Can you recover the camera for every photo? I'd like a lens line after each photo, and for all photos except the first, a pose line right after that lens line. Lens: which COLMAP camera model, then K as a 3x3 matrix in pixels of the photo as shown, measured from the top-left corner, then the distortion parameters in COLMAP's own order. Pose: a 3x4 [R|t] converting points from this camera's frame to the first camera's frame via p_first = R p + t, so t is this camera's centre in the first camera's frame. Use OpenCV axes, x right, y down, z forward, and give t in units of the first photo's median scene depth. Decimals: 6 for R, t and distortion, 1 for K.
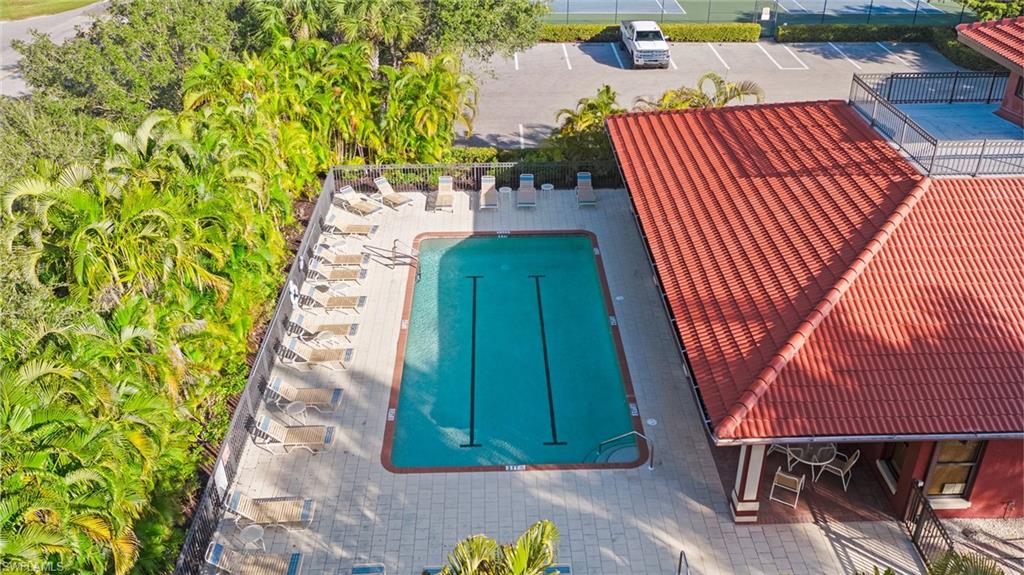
lens RADIAL K [[889.3, 0, 513.9], [0, 889.3, 299.0], [0, 0, 1]] dist [0.016424, 0.006541]
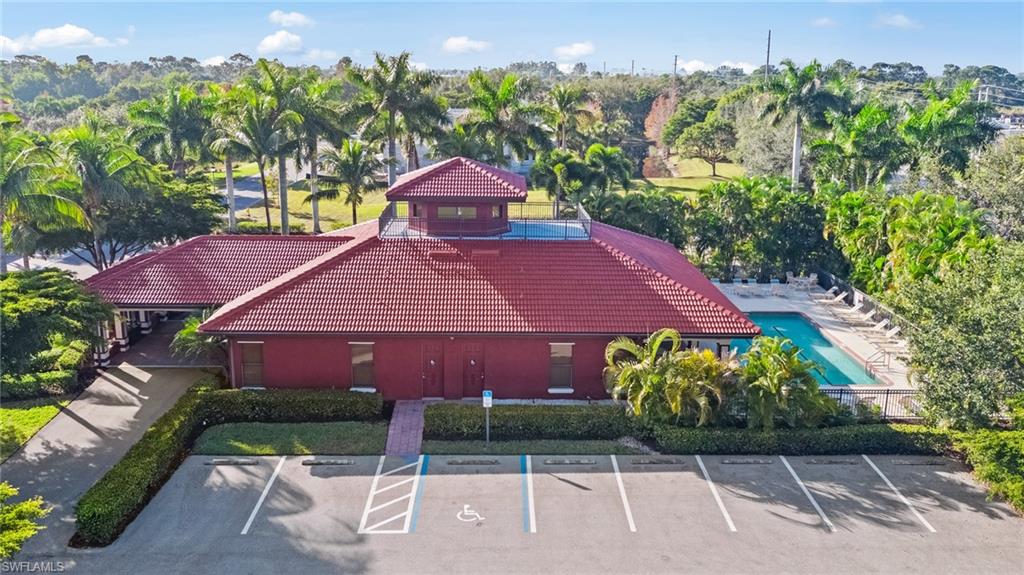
lens RADIAL K [[908.1, 0, 512.0], [0, 908.1, 287.5], [0, 0, 1]] dist [0.005880, 0.003693]
pose [[-0.999932, -0.008556, 0.007884, 0.478972], [-0.000701, 0.720701, 0.693246, -1.217110], [-0.011613, 0.693194, -0.720658, 2.122347]]
